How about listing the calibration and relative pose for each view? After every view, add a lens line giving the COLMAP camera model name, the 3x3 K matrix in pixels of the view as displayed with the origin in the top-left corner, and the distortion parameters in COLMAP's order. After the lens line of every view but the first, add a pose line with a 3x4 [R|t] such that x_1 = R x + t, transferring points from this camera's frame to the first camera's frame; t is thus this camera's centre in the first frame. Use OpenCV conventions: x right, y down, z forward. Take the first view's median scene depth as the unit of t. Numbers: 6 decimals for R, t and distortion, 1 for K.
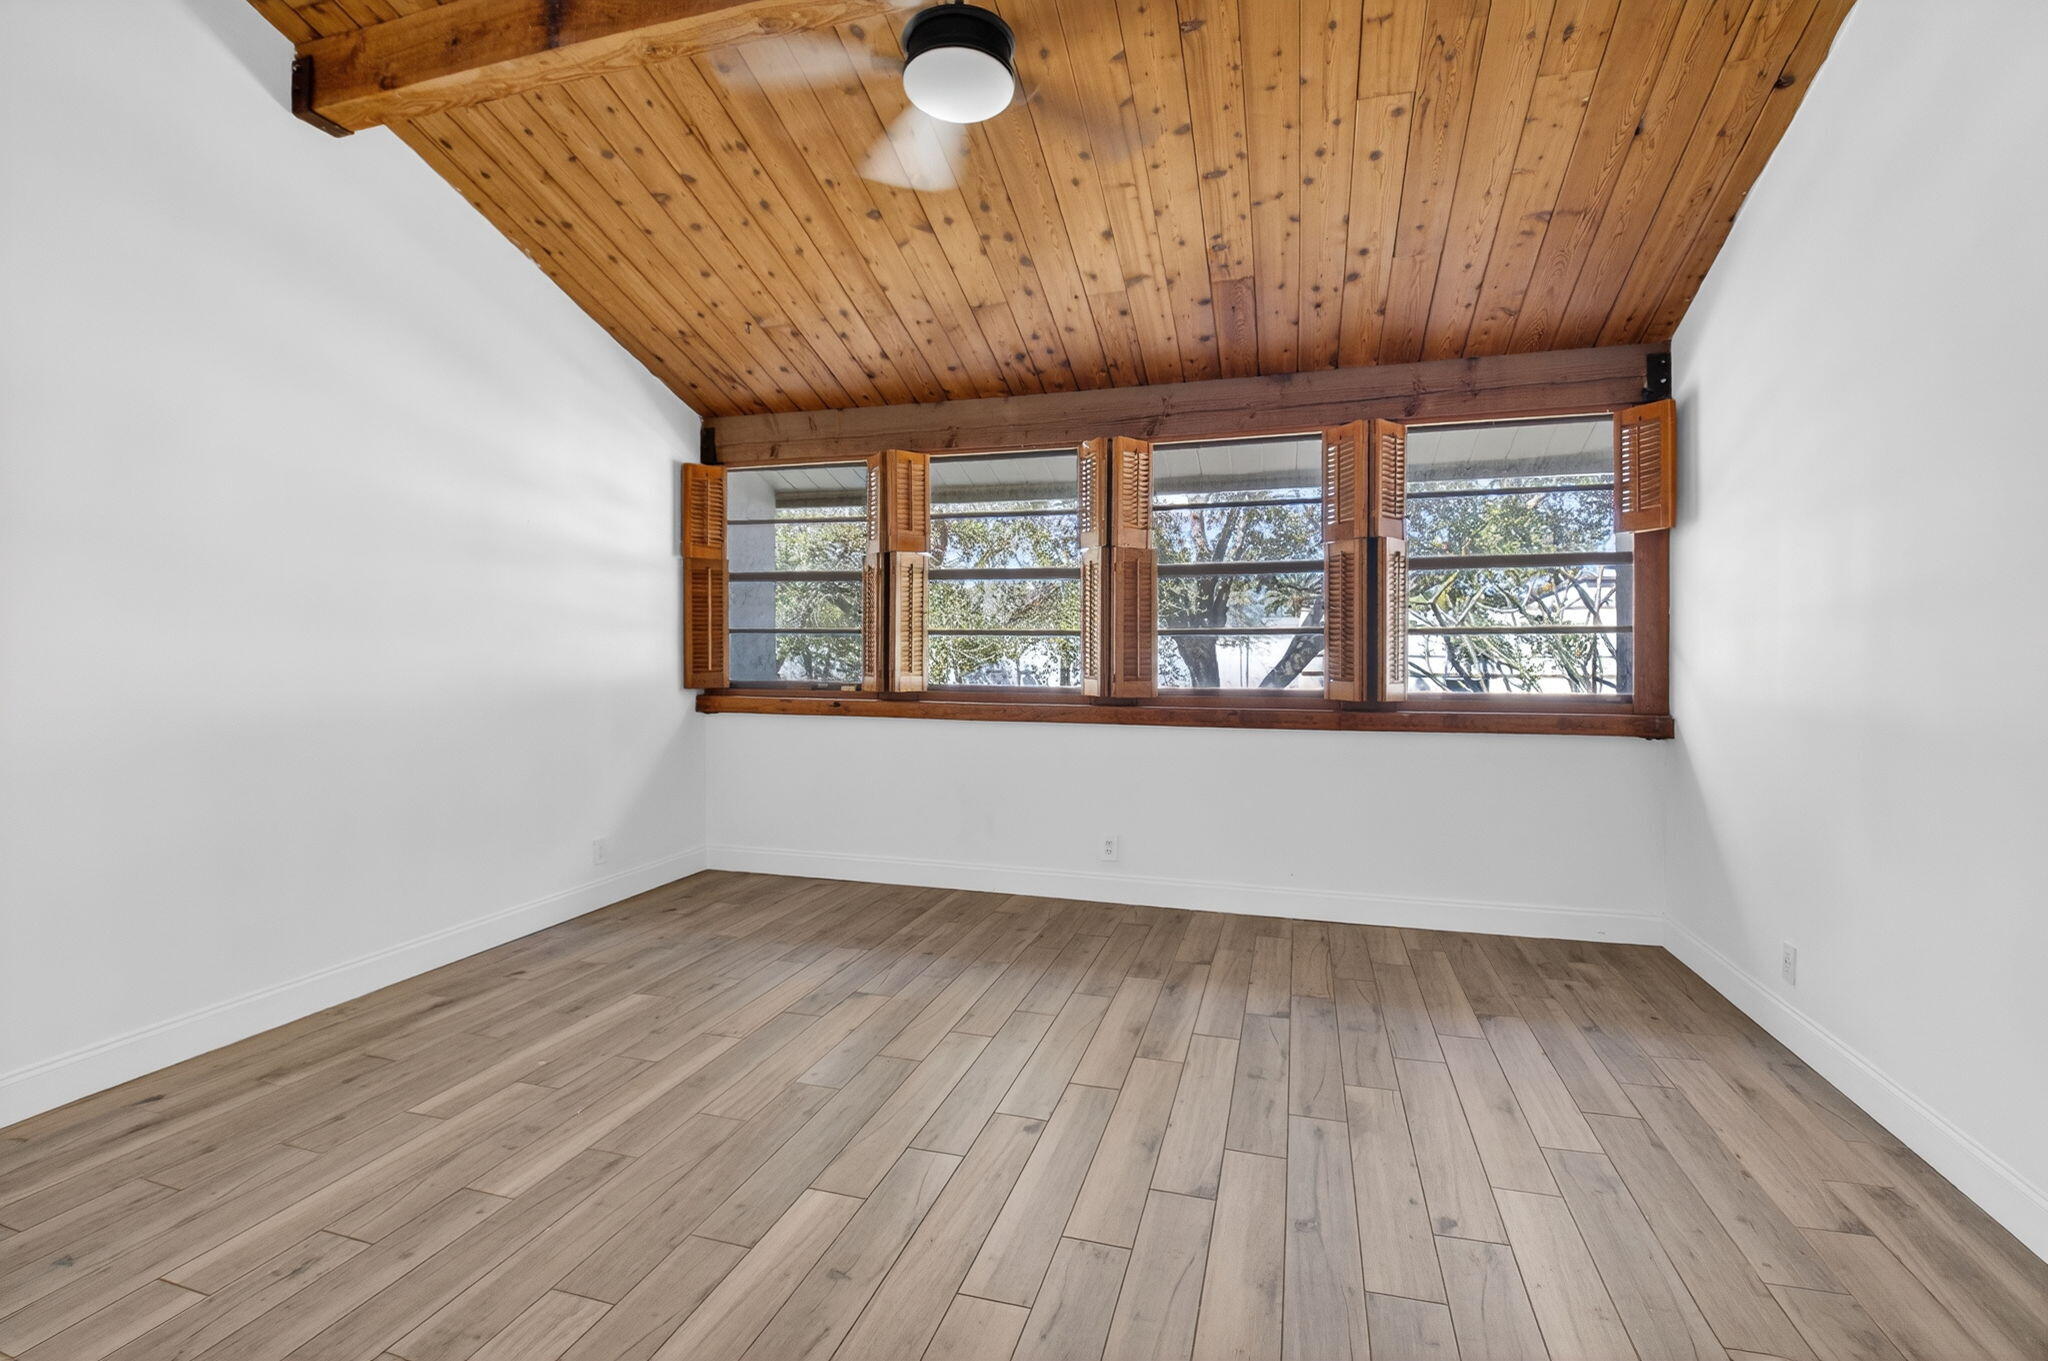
lens RADIAL K [[932.9, 0, 1024.3], [0, 932.9, 615.5], [0, 0, 1]] dist [0.000139, -0.014714]
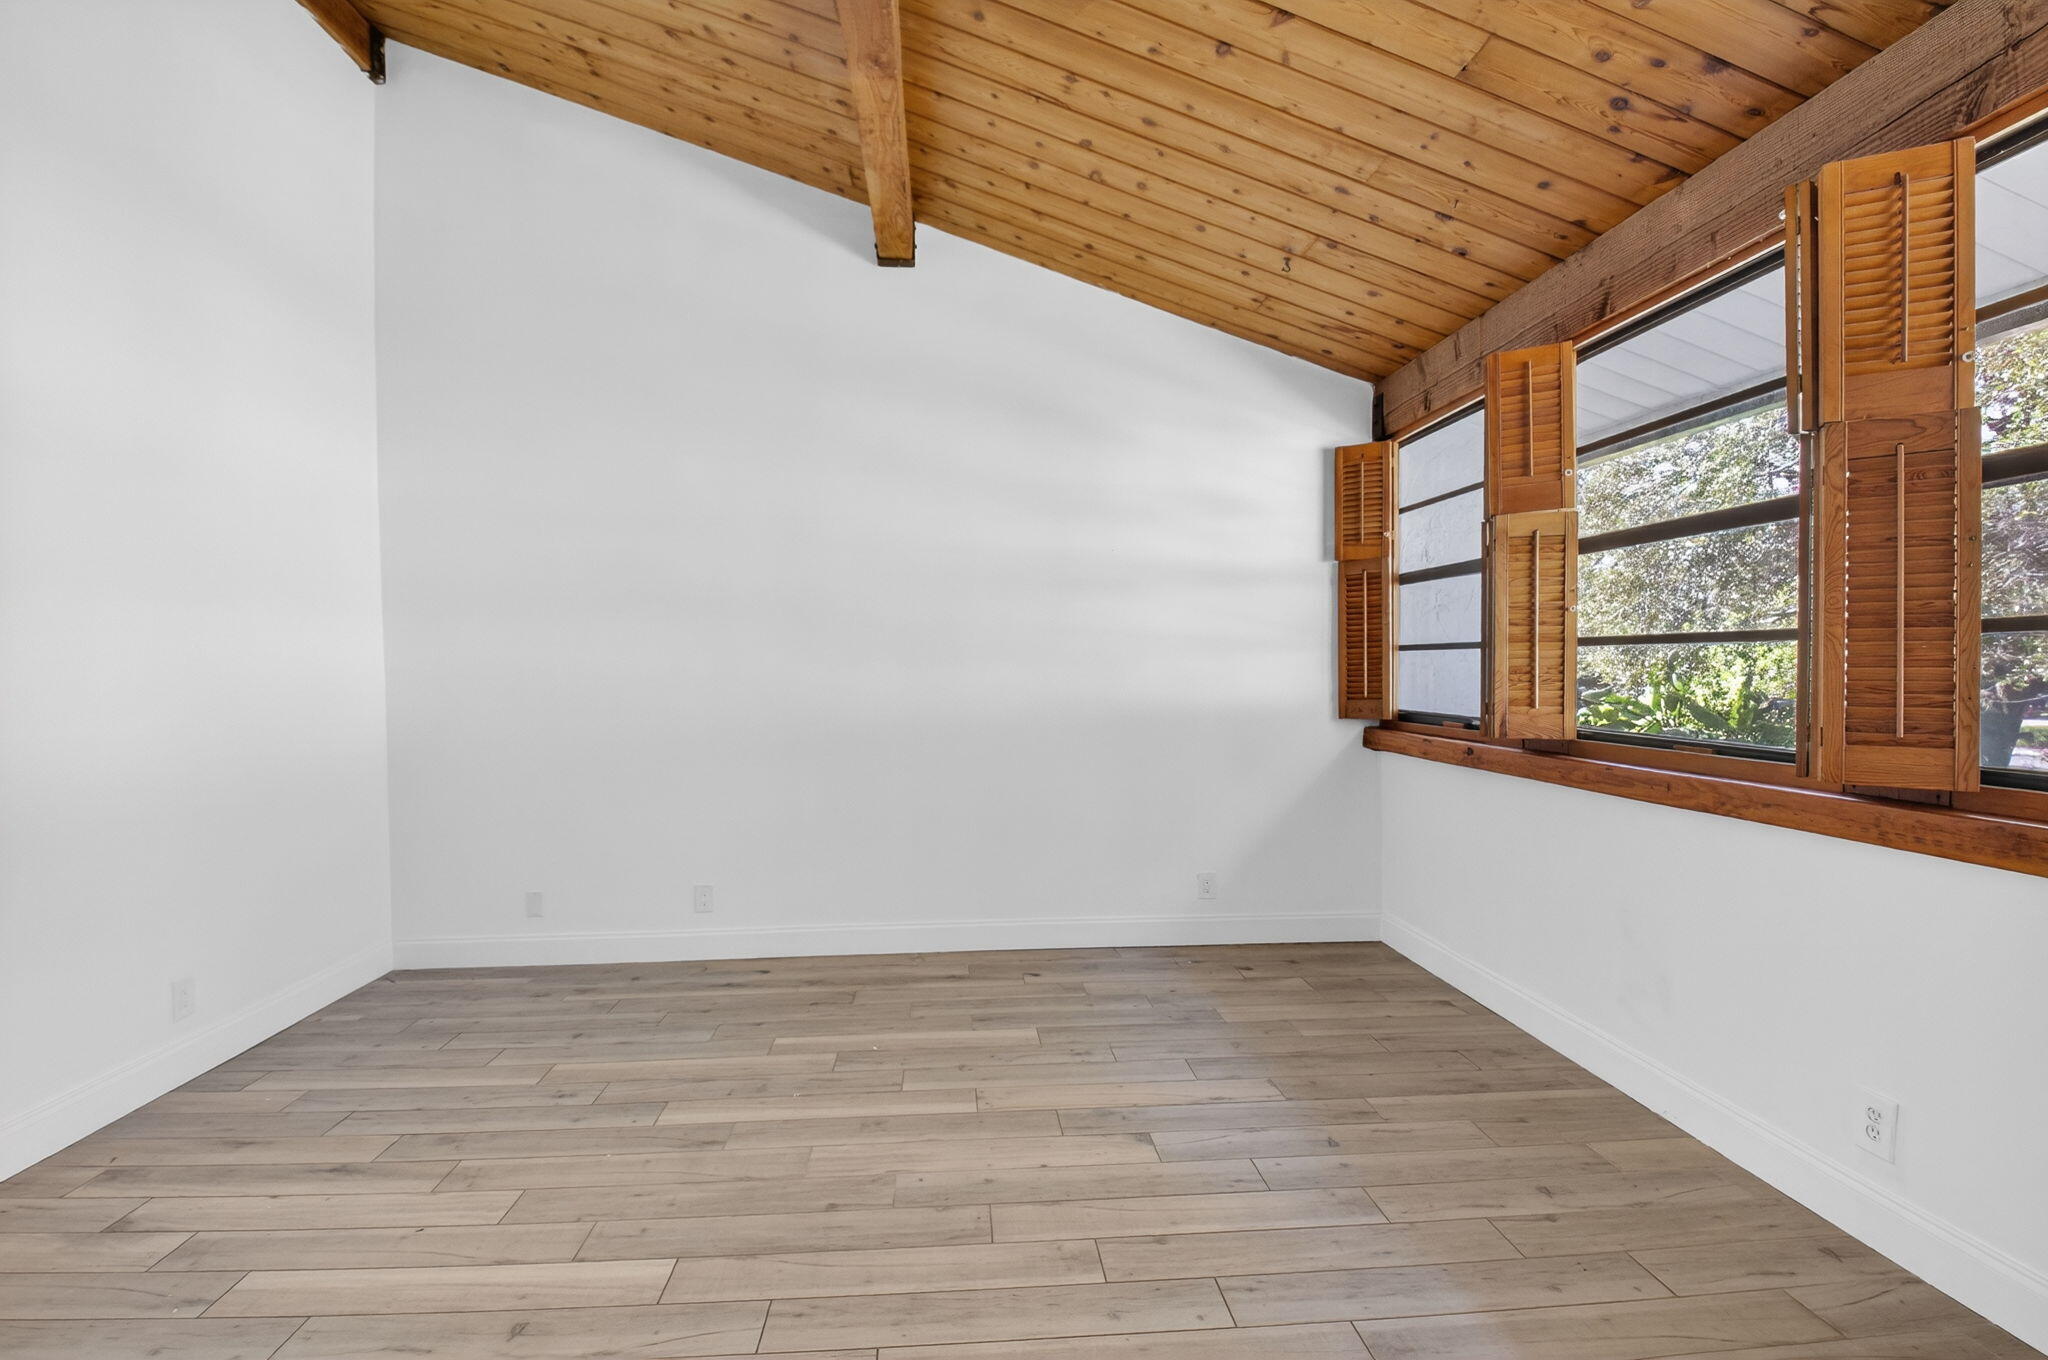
lens RADIAL K [[932.2, 0, 1016.2], [0, 932.2, 678.7], [0, 0, 1]] dist [-0.001946, -0.001081]
pose [[0.335894, 0.006600, -0.941877, 0.506054], [0.045896, 0.998673, 0.023366, 0.015643], [0.940781, -0.051077, 0.335146, 0.689212]]
